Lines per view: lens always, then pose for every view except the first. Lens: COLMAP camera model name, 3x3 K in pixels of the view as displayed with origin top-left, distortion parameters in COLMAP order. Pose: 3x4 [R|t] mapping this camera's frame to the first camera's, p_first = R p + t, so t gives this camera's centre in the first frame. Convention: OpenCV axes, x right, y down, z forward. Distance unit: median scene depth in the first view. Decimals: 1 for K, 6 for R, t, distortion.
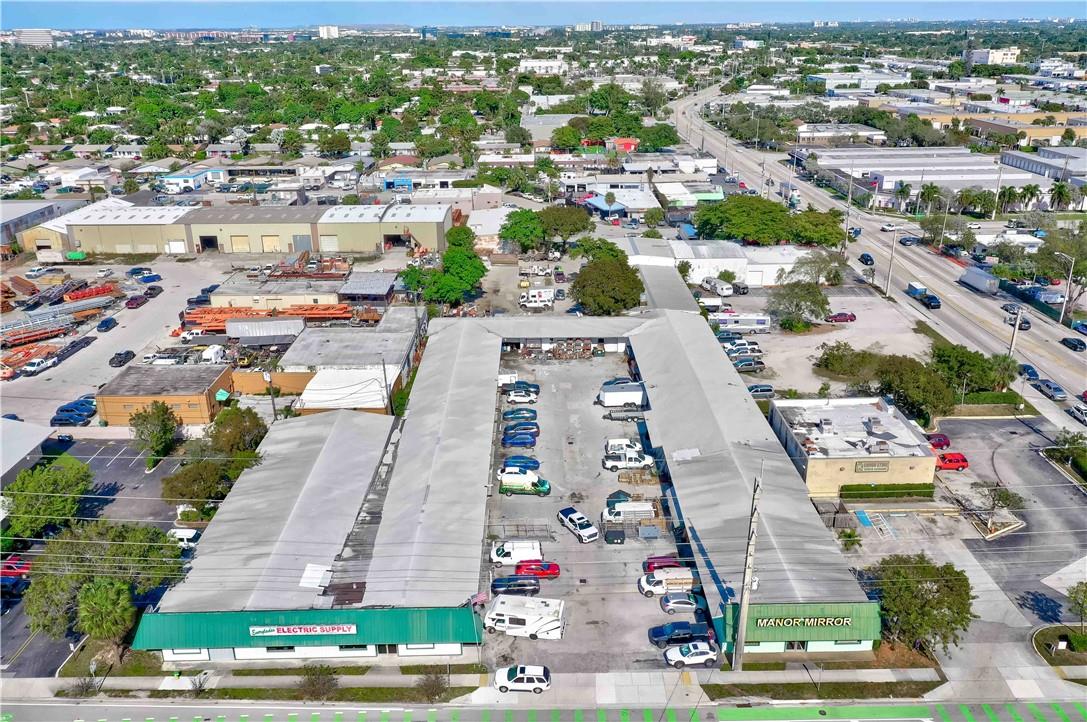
lens RADIAL K [[854.1, 0, 546.7], [0, 854.1, 361.0], [0, 0, 1]] dist [-0.000617, 0.005762]
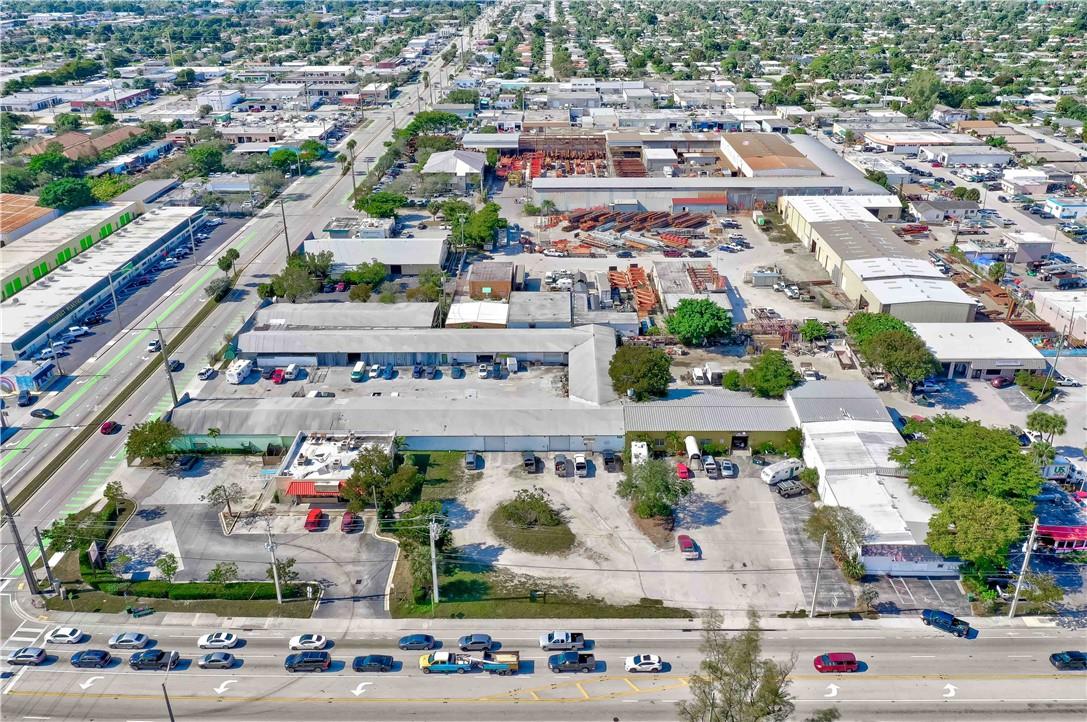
lens RADIAL K [[848.2, 0, 546.4], [0, 848.2, 364.3], [0, 0, 1]] dist [0.004045, 0.005730]
pose [[-0.019029, 0.441988, -0.896819, 1.085598], [-0.362272, 0.832981, 0.418213, -0.525785], [0.931878, 0.332851, 0.144268, 0.778343]]
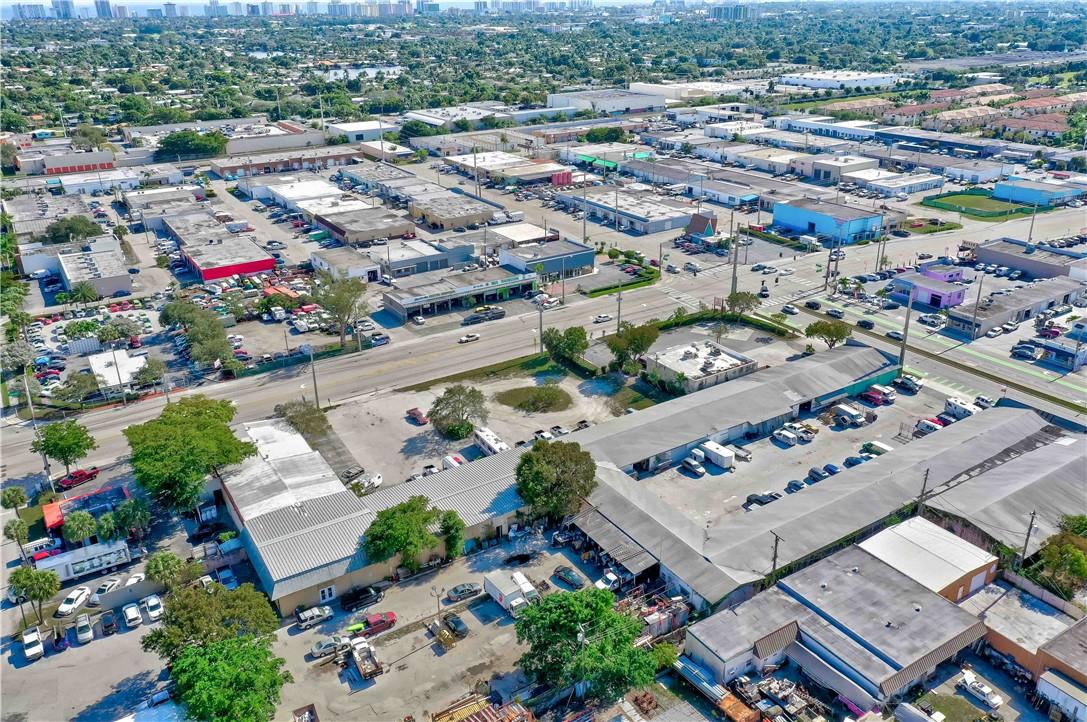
lens RADIAL K [[848.2, 0, 546.4], [0, 848.2, 364.3], [0, 0, 1]] dist [0.004045, 0.005730]
pose [[-0.528648, -0.317976, 0.787034, -0.579274], [0.330757, 0.776737, 0.535984, -0.659309], [-0.781749, 0.543664, -0.305448, 1.275784]]
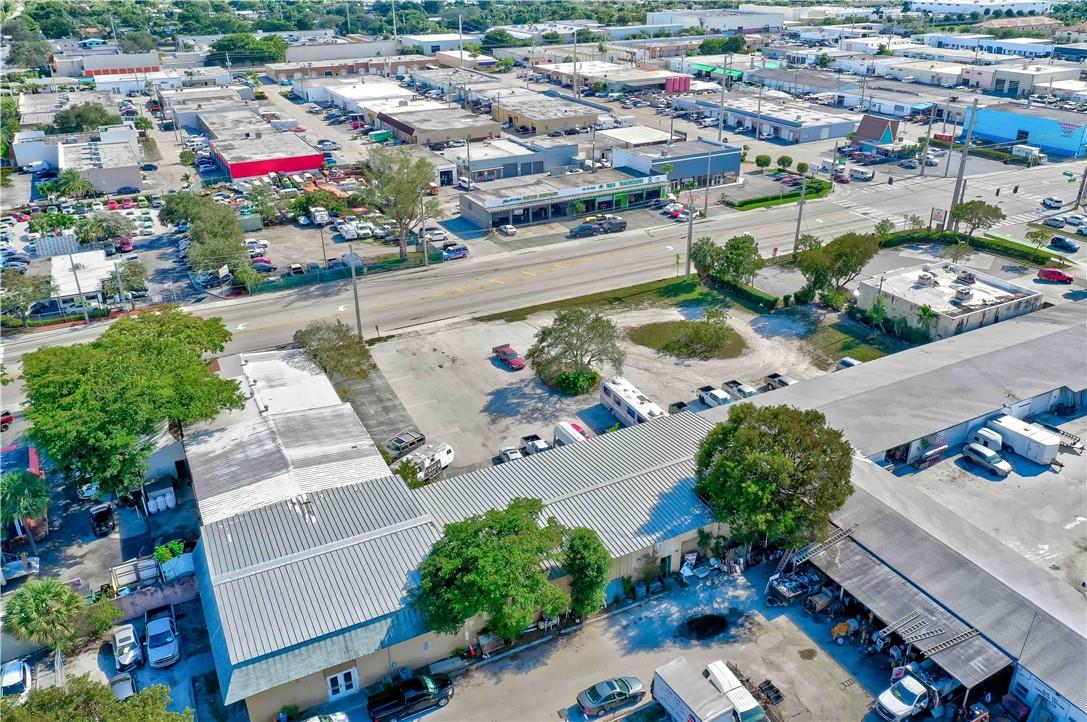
lens RADIAL K [[851.9, 0, 546.4], [0, 851.9, 364.2], [0, 0, 1]] dist [0.001068, 0.000224]
pose [[-0.451967, -0.373677, 0.809994, -0.232325], [0.342985, 0.765429, 0.544500, -0.440306], [-0.823460, 0.523912, -0.217783, 1.239531]]
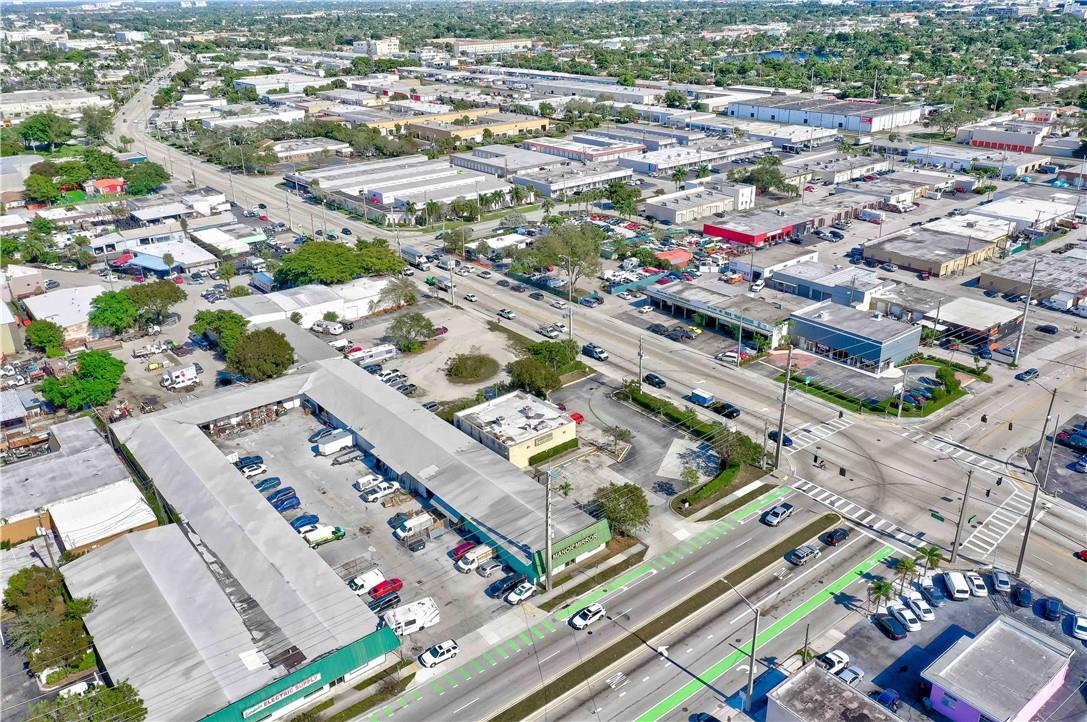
lens RADIAL K [[848.2, 0, 546.4], [0, 848.2, 364.3], [0, 0, 1]] dist [0.004045, 0.005730]
pose [[0.786600, -0.253199, 0.563161, -0.289383], [0.236565, 0.966043, 0.103911, -0.107953], [-0.570348, 0.051488, 0.819788, -0.162531]]
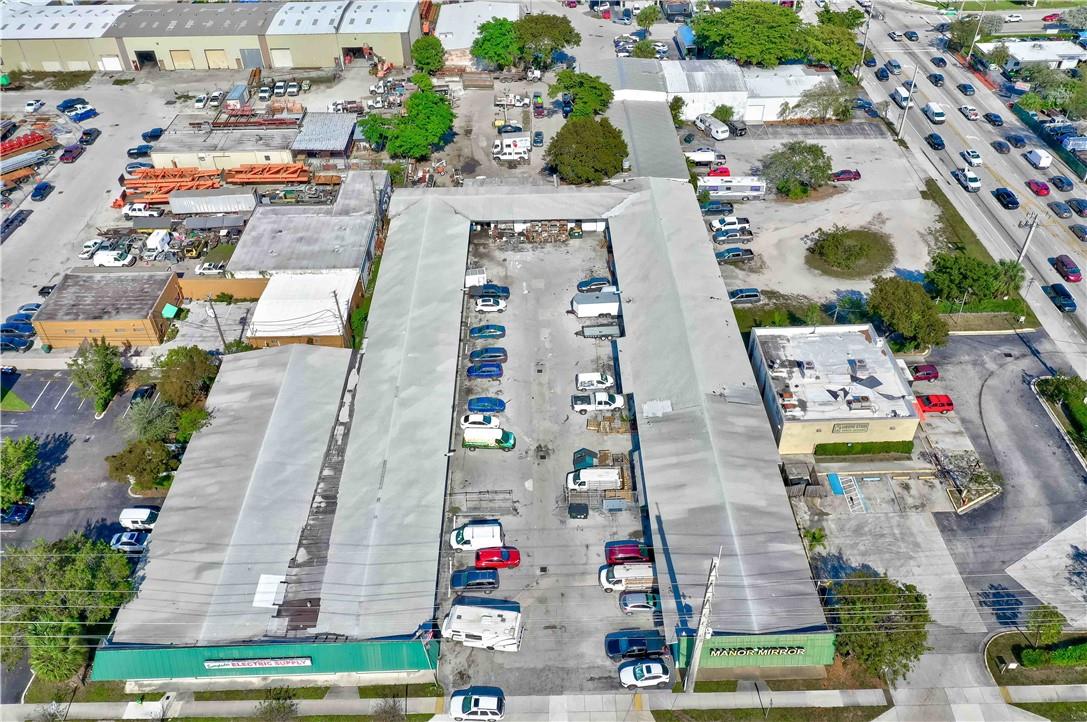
lens RADIAL K [[848.2, 0, 546.4], [0, 848.2, 364.3], [0, 0, 1]] dist [0.004045, 0.005730]
pose [[0.999951, -0.009365, -0.003306, 0.030711], [0.009931, 0.946656, 0.322093, -0.170878], [0.000114, -0.322110, 0.946702, 0.085122]]
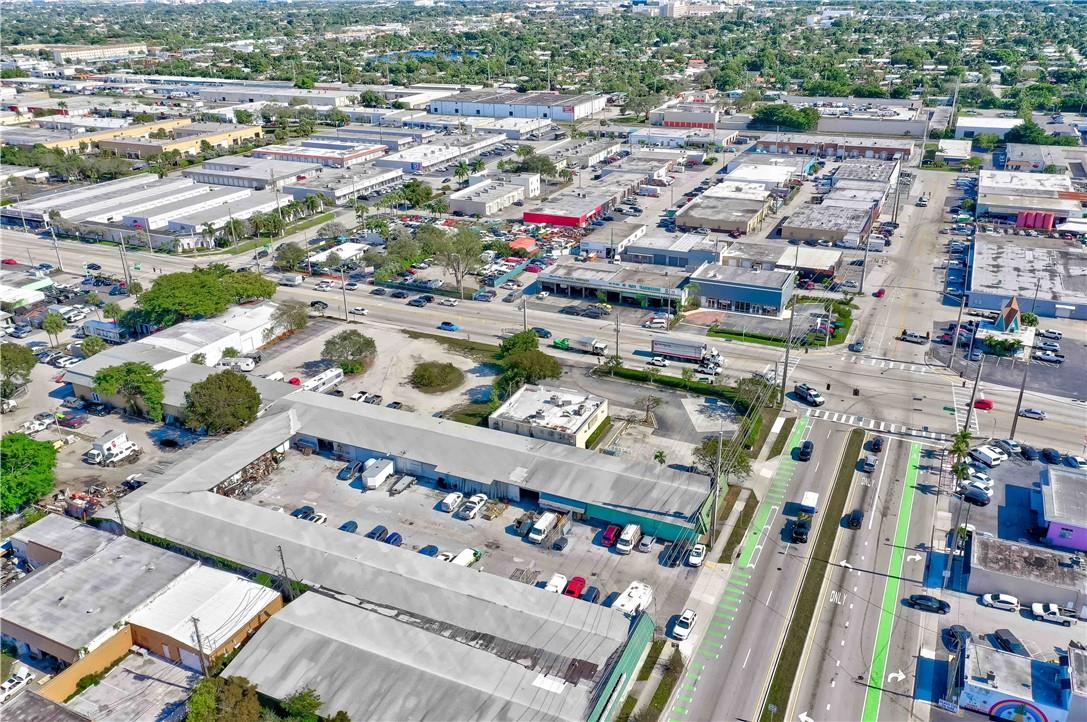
lens RADIAL K [[848.2, 0, 546.4], [0, 848.2, 364.3], [0, 0, 1]] dist [0.004045, 0.005730]
pose [[0.436707, -0.364465, 0.822467, -0.599676], [0.339874, 0.913339, 0.224270, -0.234054], [-0.832930, 0.181594, 0.522734, 0.166285]]
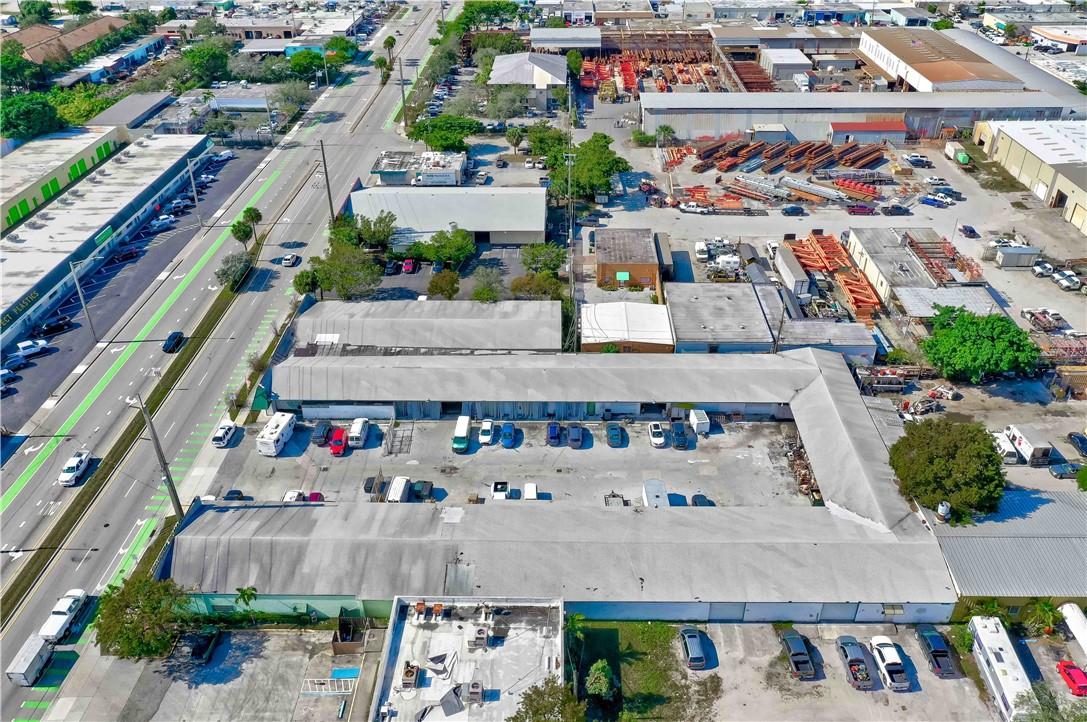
lens RADIAL K [[848.2, 0, 546.4], [0, 848.2, 364.3], [0, 0, 1]] dist [0.004045, 0.005730]
pose [[-0.030922, 0.548430, -0.835625, 0.607325], [-0.361072, 0.773439, 0.520979, -0.390596], [0.932025, 0.317830, 0.174106, 0.619264]]
